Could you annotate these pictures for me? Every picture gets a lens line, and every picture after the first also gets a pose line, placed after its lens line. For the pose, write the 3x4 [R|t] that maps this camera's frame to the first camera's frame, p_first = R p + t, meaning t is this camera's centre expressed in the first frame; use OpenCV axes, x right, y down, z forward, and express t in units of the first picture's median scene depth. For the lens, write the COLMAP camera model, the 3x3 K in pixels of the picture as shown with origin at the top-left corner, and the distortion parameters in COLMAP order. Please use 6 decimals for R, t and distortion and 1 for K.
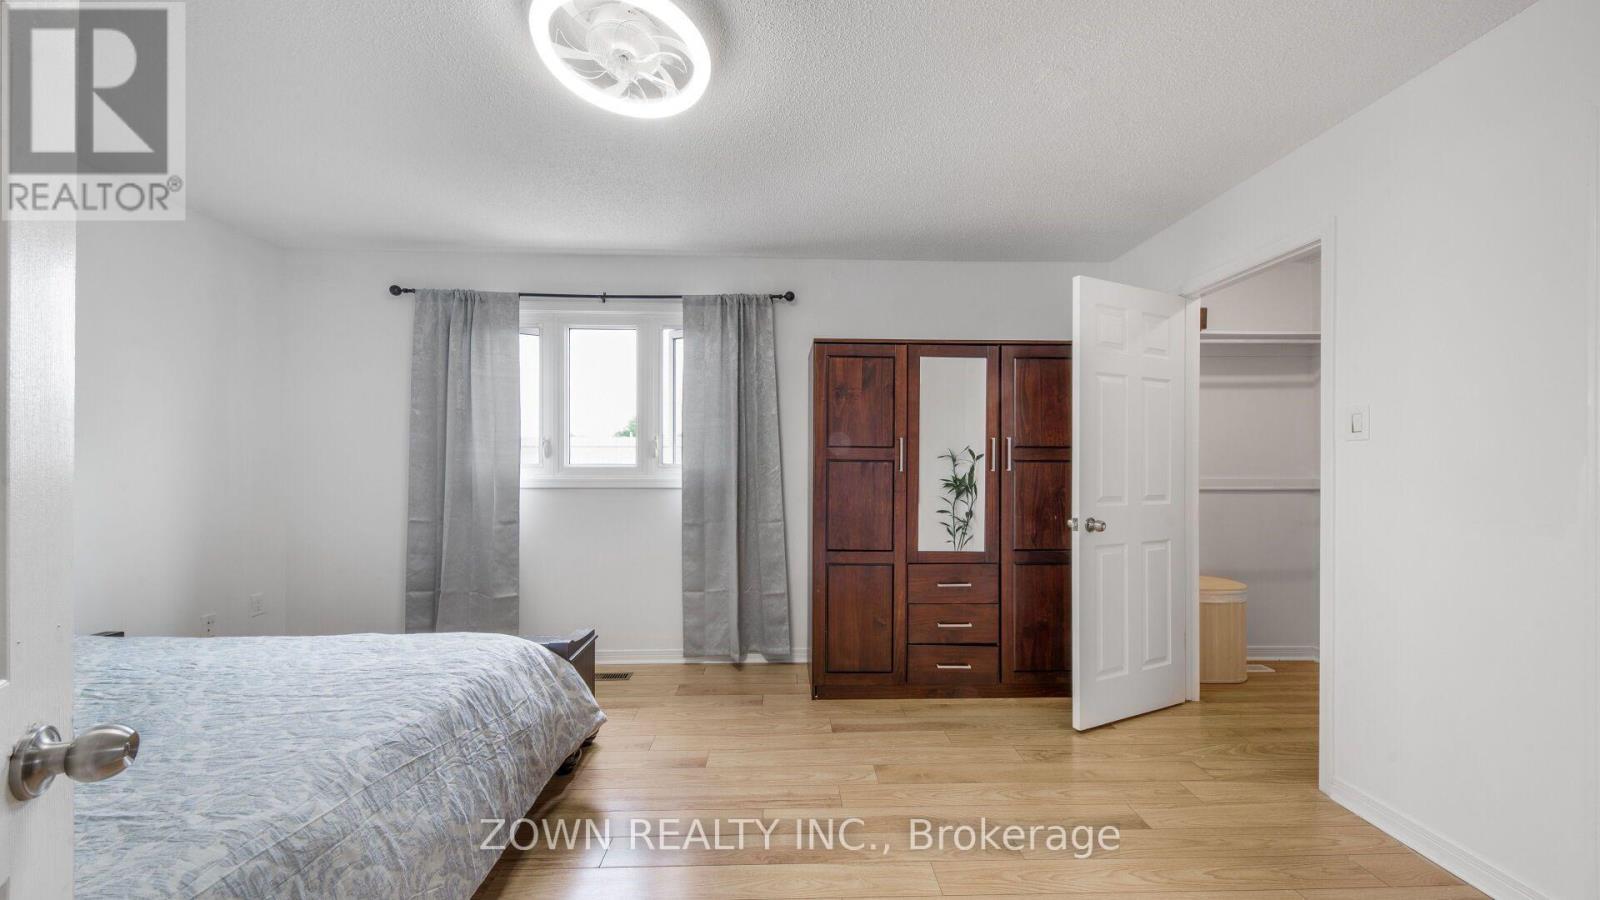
lens RADIAL K [[554.5, 0, 804.8], [0, 554.5, 459.2], [0, 0, 1]] dist [0.000724, -0.001741]
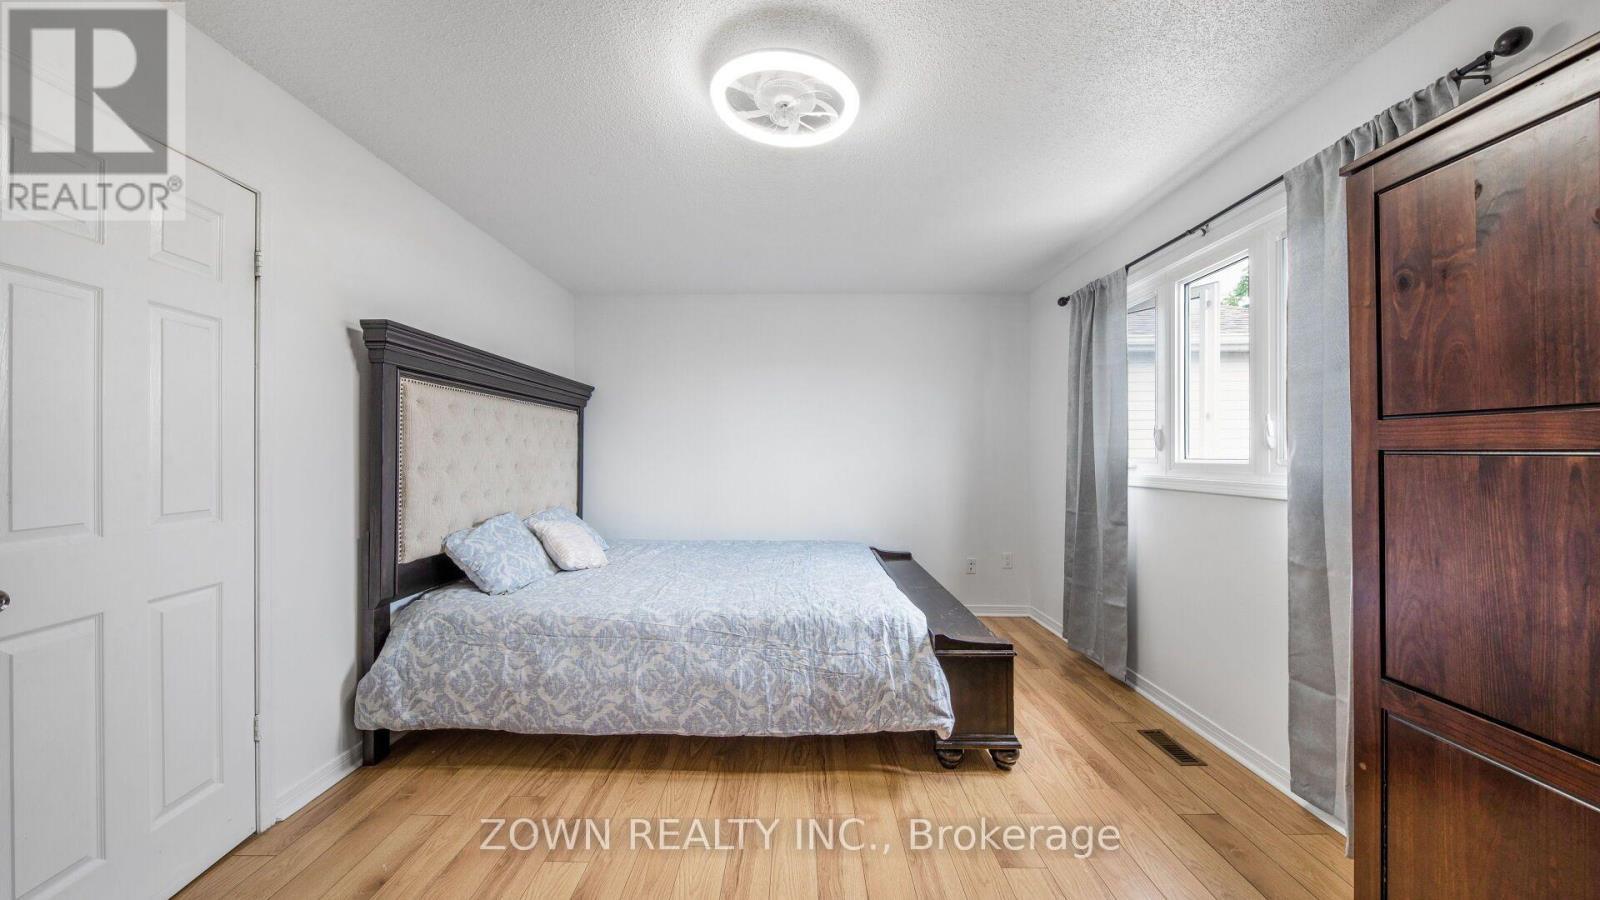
lens RADIAL K [[559.6, 0, 800.0], [0, 559.6, 450.0], [0, 0, 1]] dist [-0.013520, -0.000136]
pose [[-0.036257, -0.011207, -0.999280, 0.453802], [0.002045, 0.999934, -0.011289, 0.004509], [0.999340, -0.002453, -0.036231, 0.594537]]
